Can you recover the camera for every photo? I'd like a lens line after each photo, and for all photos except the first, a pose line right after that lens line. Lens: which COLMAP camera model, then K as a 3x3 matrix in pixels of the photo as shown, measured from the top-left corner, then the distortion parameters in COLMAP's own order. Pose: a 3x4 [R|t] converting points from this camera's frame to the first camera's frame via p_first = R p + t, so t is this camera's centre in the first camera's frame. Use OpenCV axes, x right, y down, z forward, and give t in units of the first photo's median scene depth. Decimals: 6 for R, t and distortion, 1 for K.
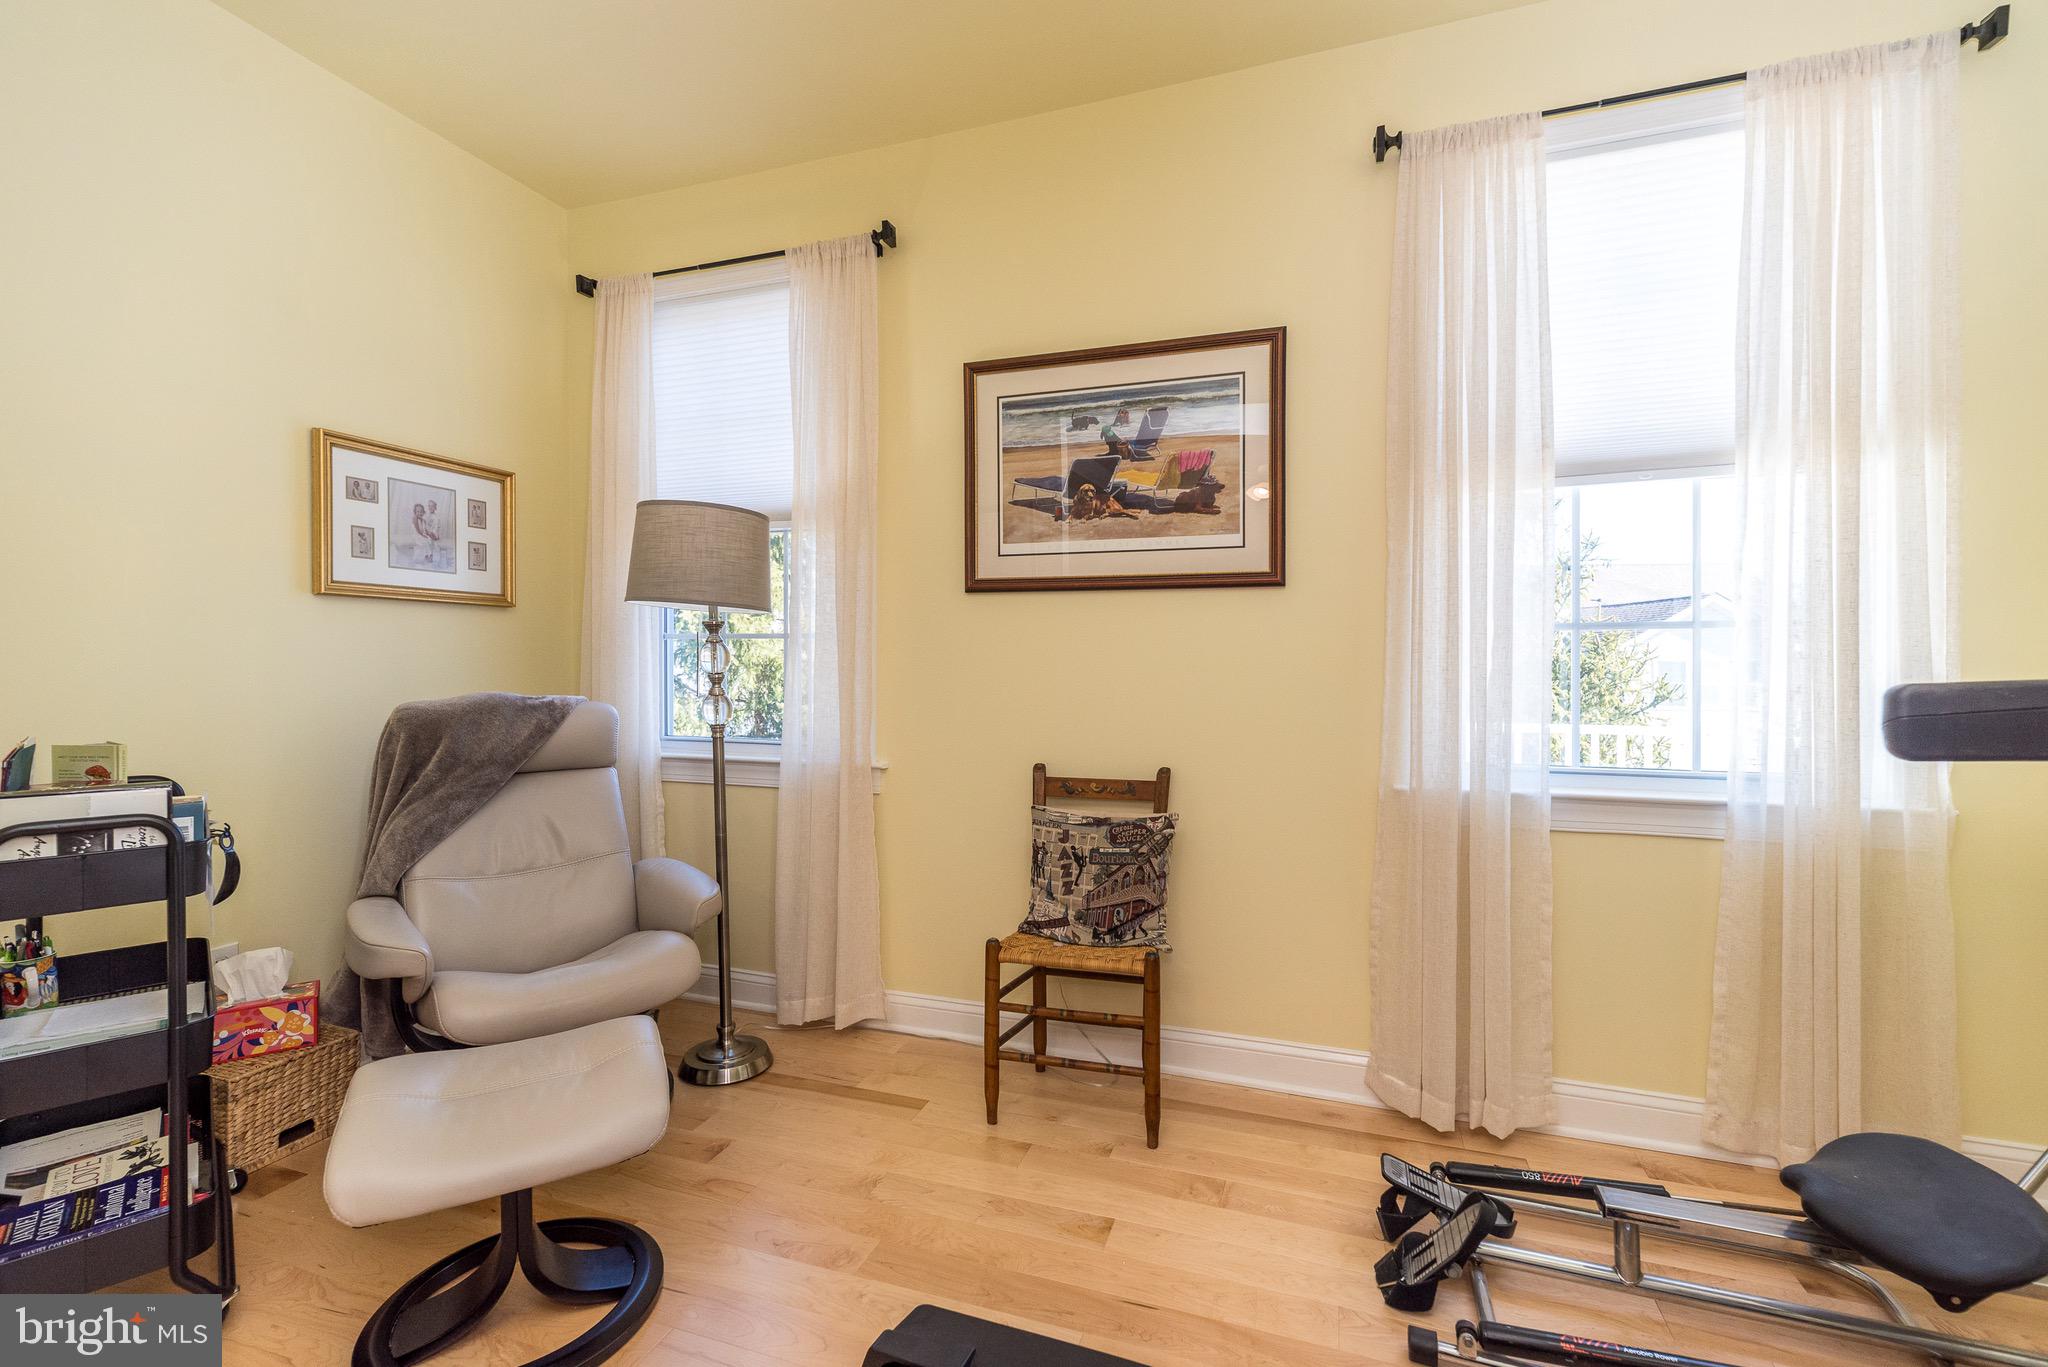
lens RADIAL K [[893.1, 0, 1025.8], [0, 893.1, 675.5], [0, 0, 1]] dist [0.006881, 0.000894]
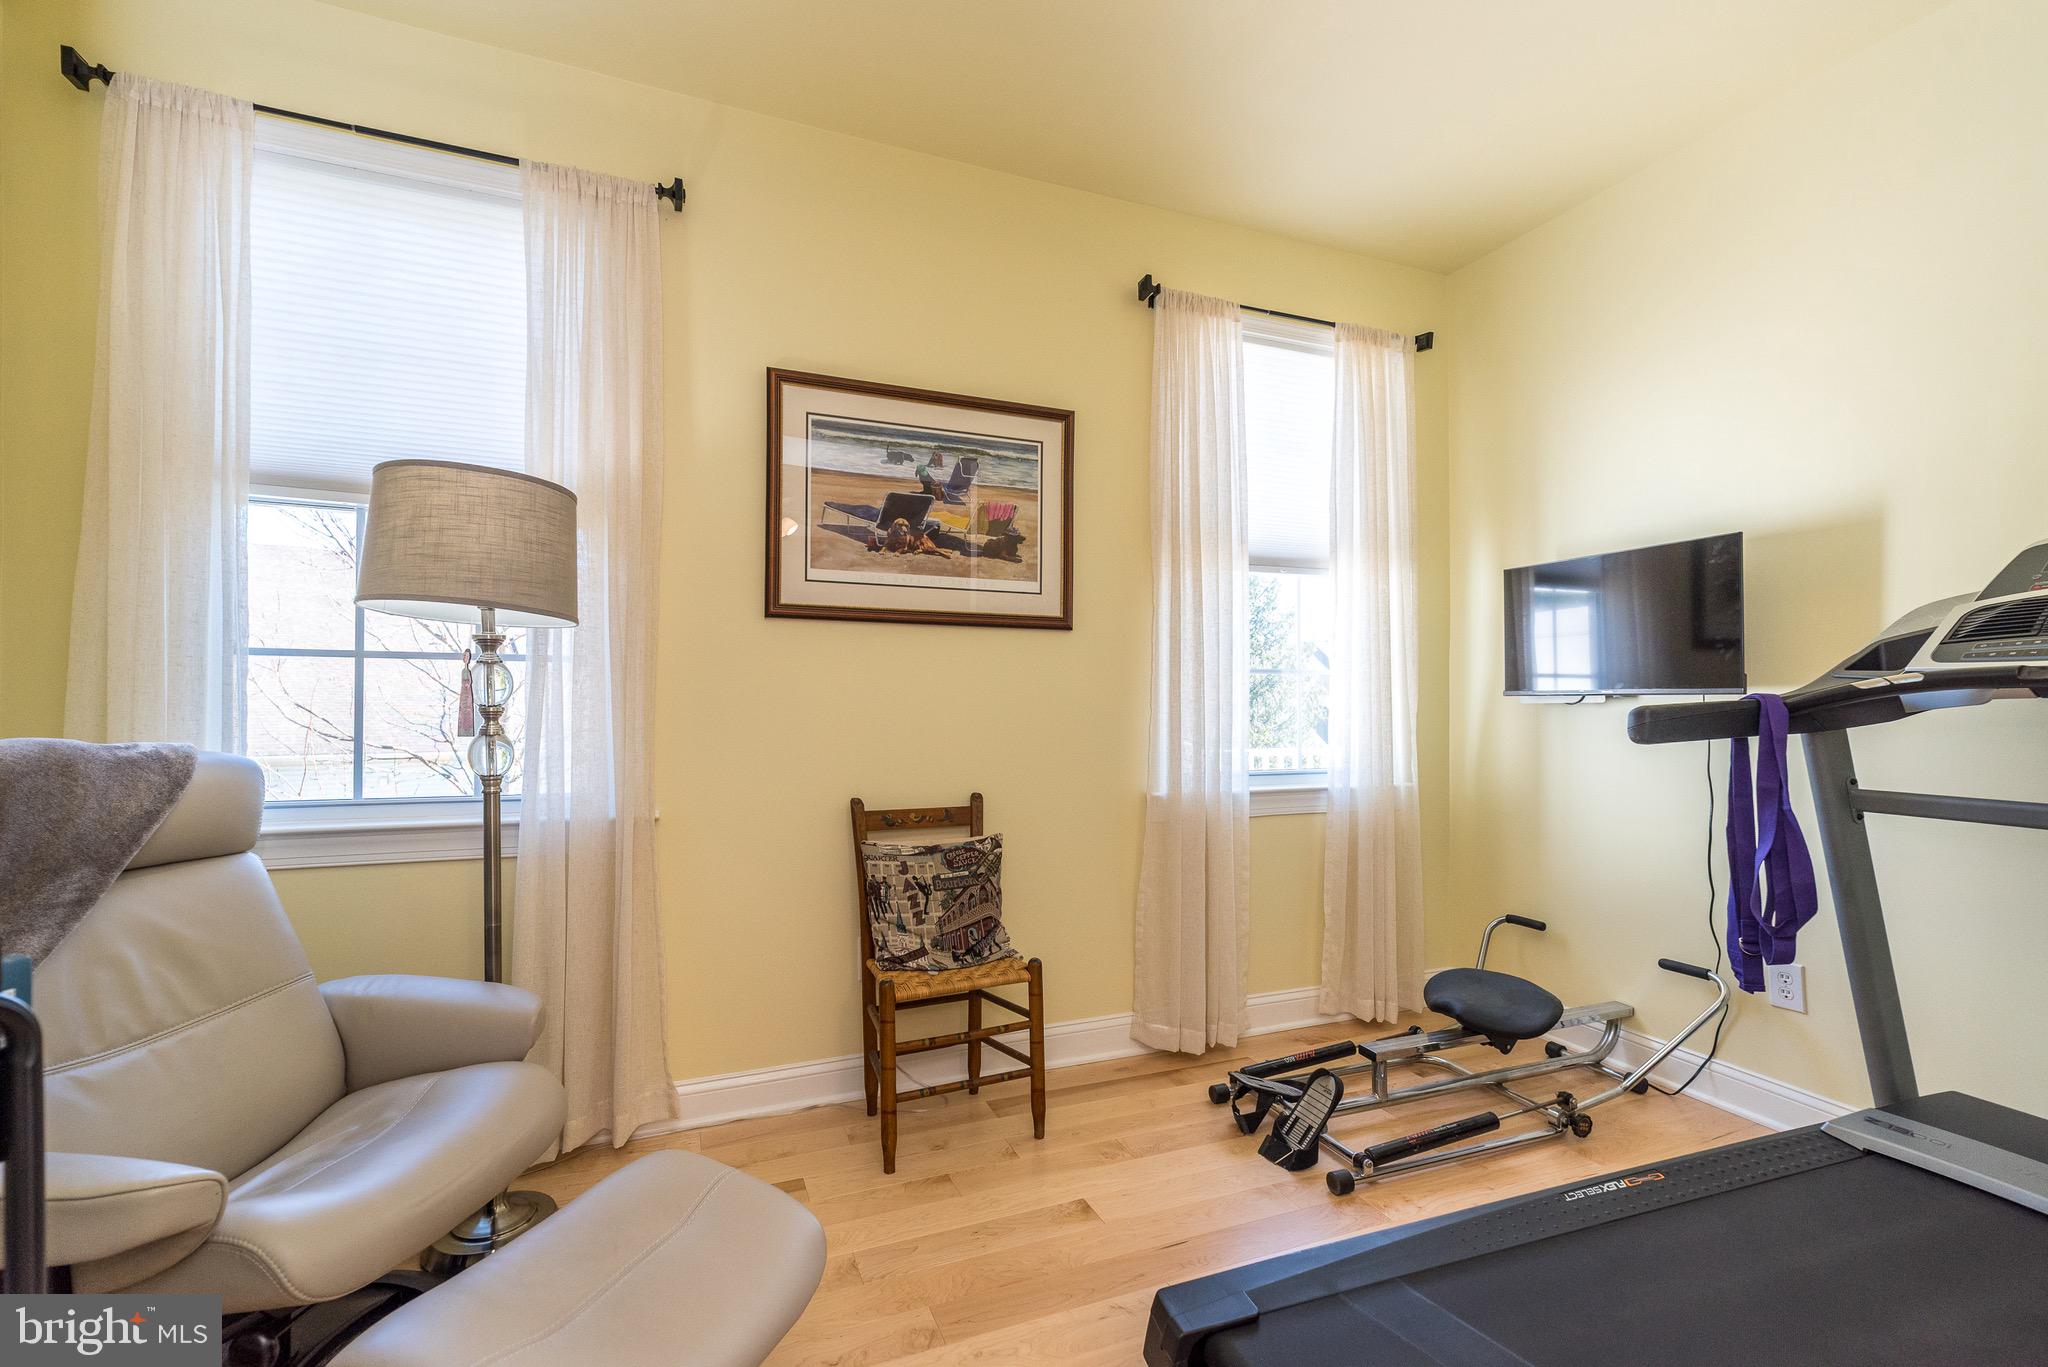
lens RADIAL K [[893.1, 0, 1026.3], [0, 893.1, 692.0], [0, 0, 1]] dist [0.006881, 0.000894]
pose [[0.751096, 0.007775, 0.660147, -0.517367], [0.005096, 0.999833, -0.017574, 0.001153], [-0.660173, 0.016564, 0.750931, 0.156303]]
